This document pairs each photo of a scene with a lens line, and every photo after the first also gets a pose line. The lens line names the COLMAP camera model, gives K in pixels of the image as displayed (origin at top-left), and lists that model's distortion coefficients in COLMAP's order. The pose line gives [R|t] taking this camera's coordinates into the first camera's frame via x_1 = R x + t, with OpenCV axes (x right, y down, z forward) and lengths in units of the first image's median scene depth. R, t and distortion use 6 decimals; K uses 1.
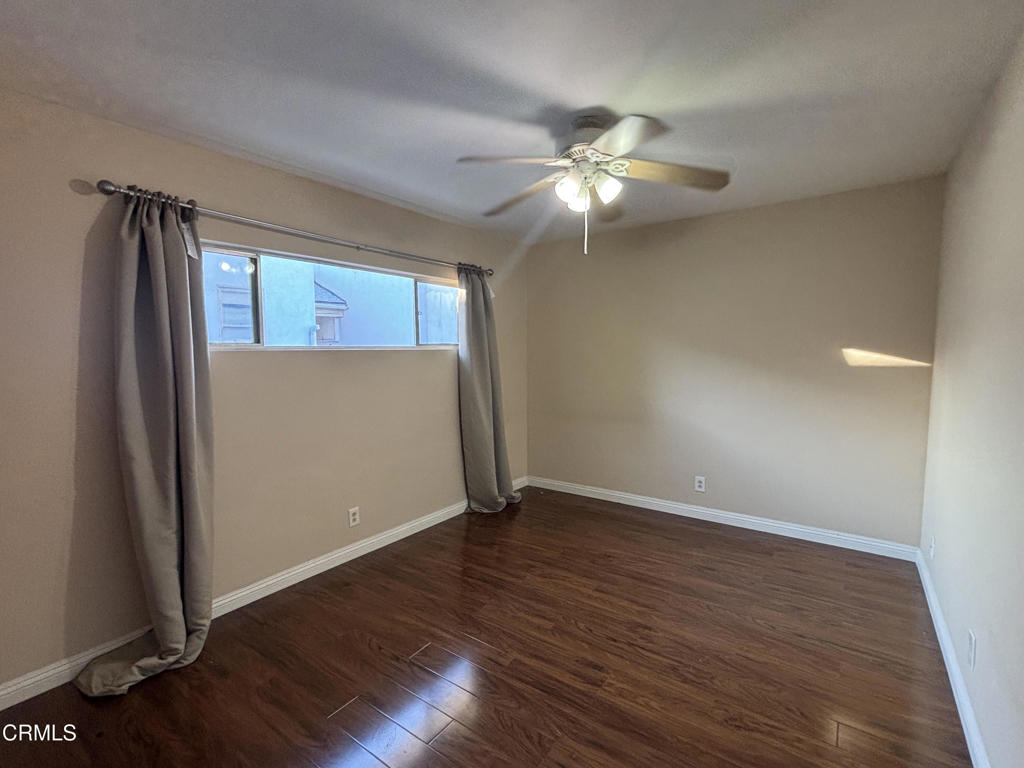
lens RADIAL K [[477.4, 0, 510.0], [0, 477.4, 383.9], [0, 0, 1]] dist [0.001415, 0.000169]
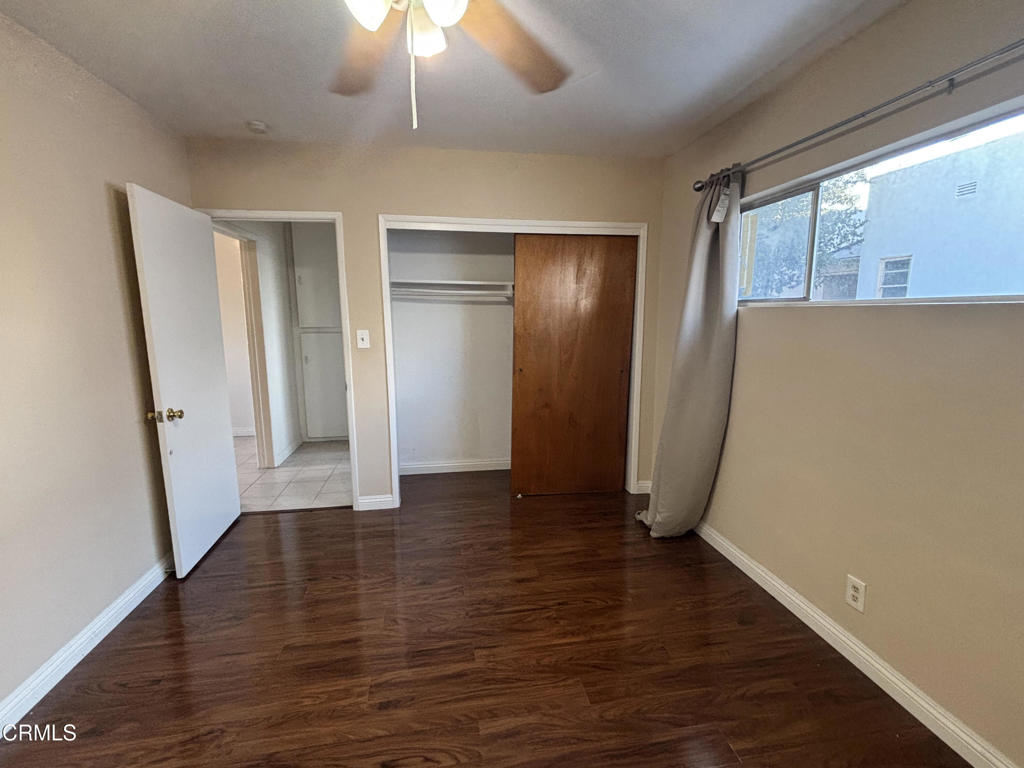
lens RADIAL K [[477.4, 0, 510.7], [0, 477.4, 386.8], [0, 0, 1]] dist [0.001415, 0.000169]
pose [[-0.703808, 0.119874, -0.700203, 0.519192], [-0.052536, 0.974178, 0.219585, -0.110459], [0.708445, 0.191332, -0.679337, 1.552442]]
